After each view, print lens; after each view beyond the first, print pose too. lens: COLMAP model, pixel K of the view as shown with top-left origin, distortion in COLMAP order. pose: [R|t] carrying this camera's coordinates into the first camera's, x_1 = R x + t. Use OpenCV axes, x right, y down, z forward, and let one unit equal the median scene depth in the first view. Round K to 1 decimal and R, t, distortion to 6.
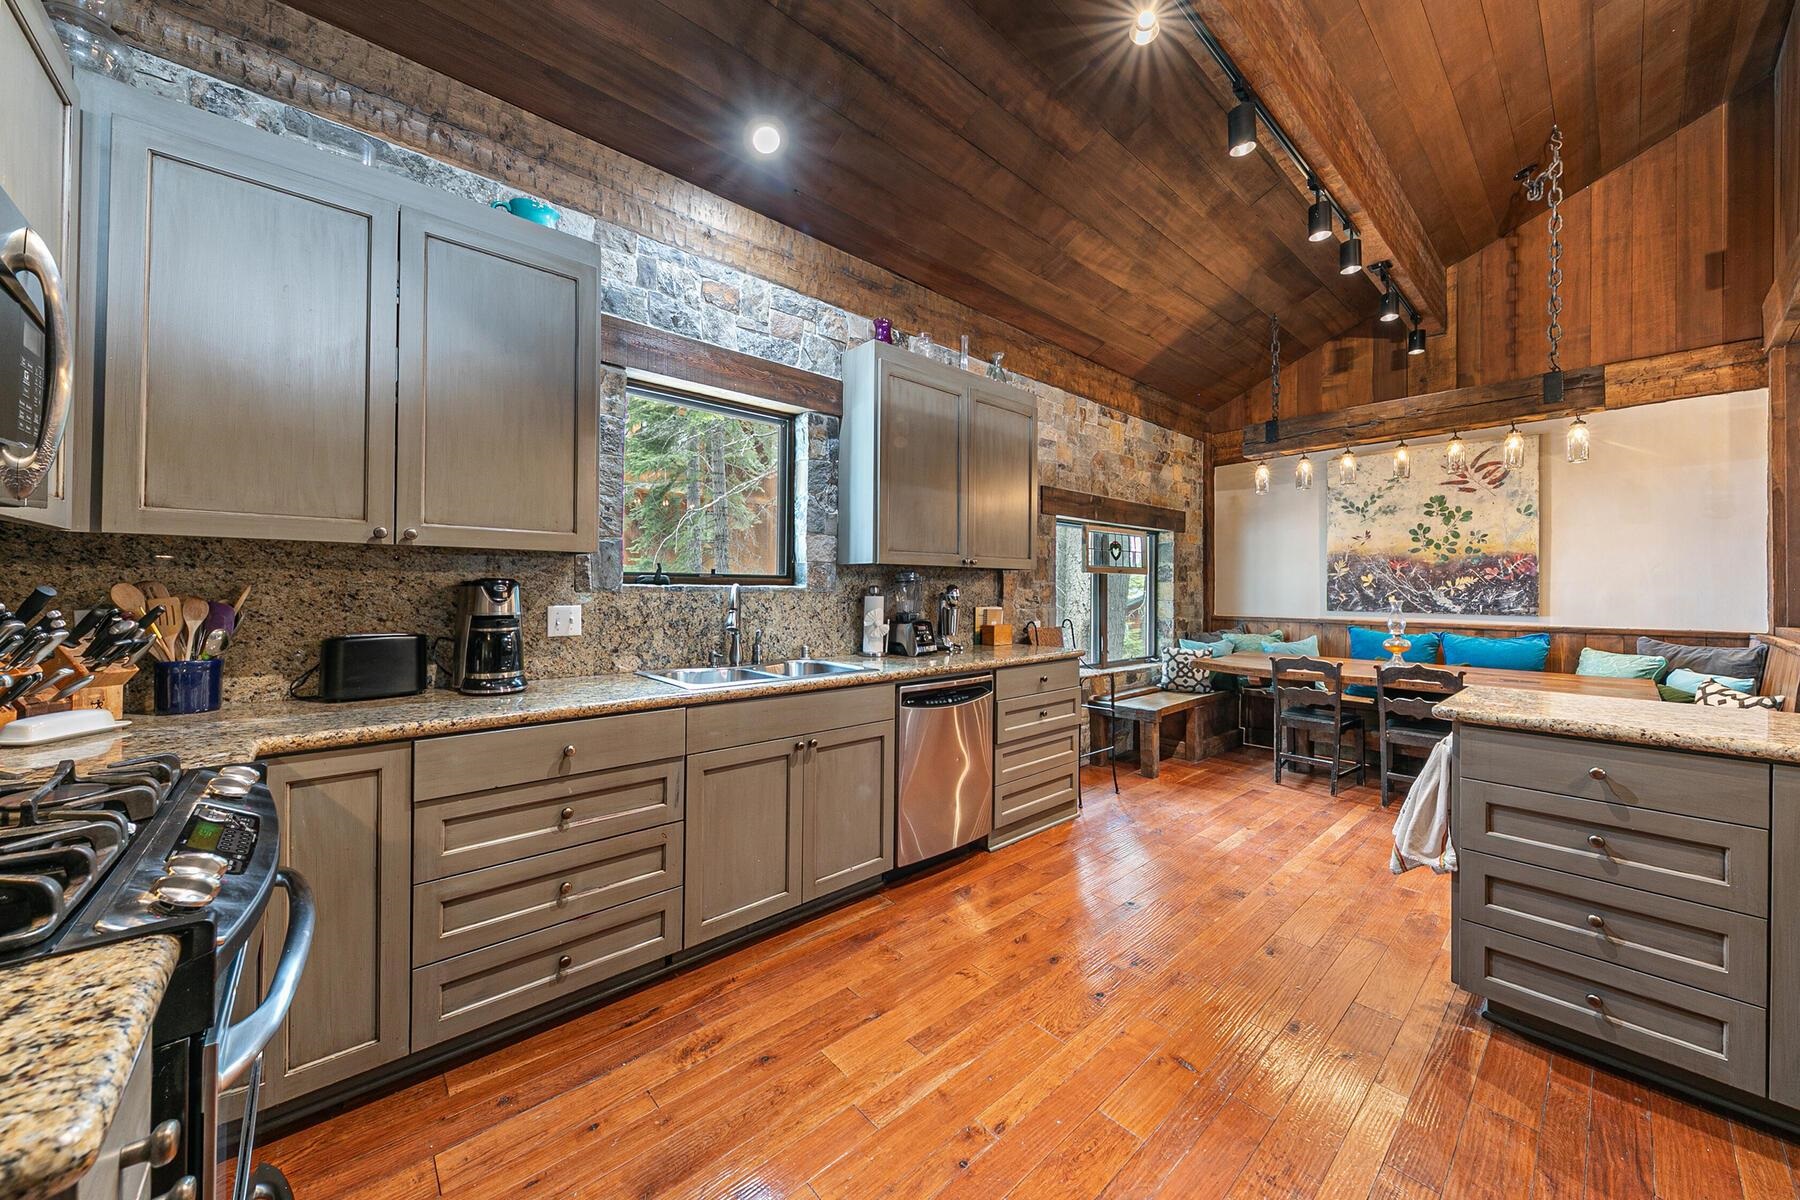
lens RADIAL K [[641.6, 0, 898.0], [0, 641.6, 587.9], [0, 0, 1]] dist [0.001063, -0.000064]
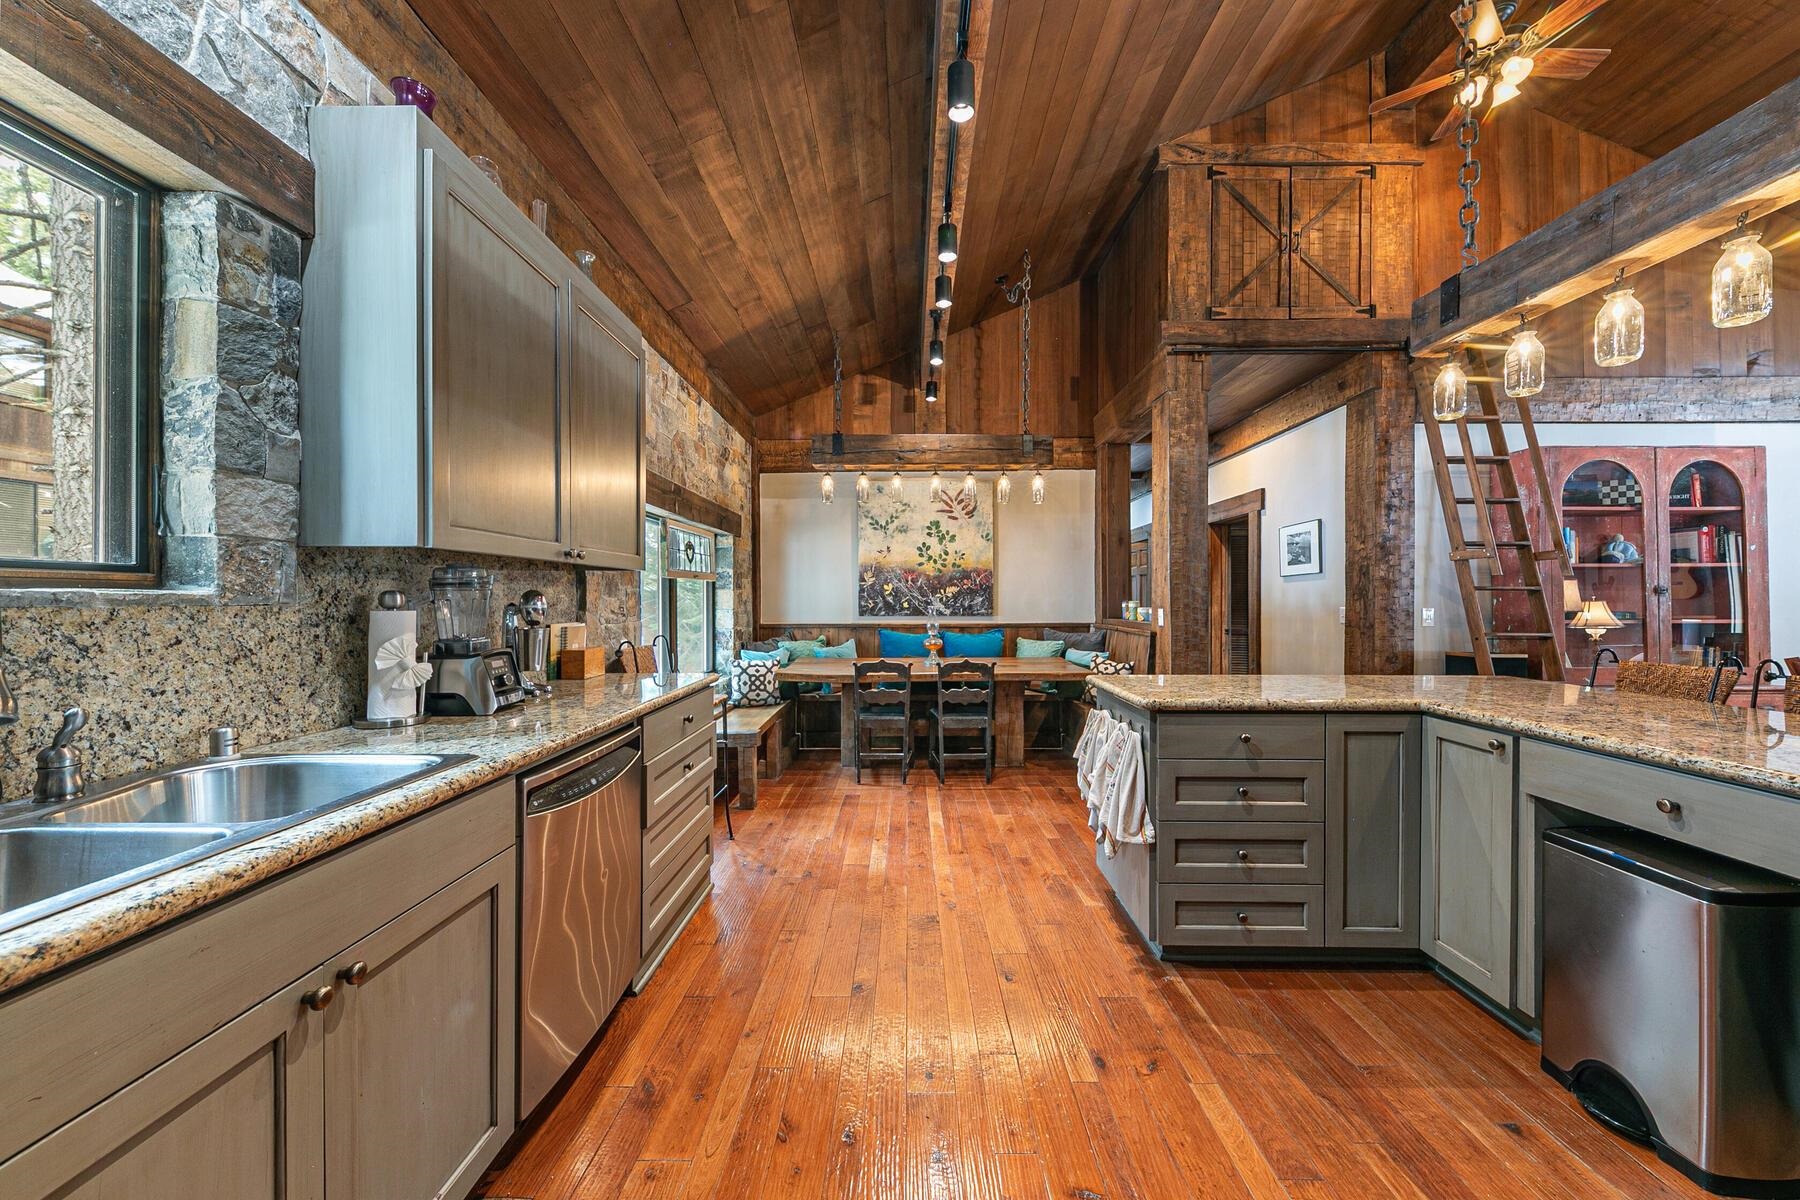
lens RADIAL K [[623.4, 0, 899.8], [0, 623.4, 602.7], [0, 0, 1]] dist [0.009629, -0.004630]
pose [[0.665579, -0.010262, 0.746257, -0.146692], [0.004144, 0.999941, 0.010055, 0.003027], [-0.746316, -0.003600, 0.665583, 0.356824]]
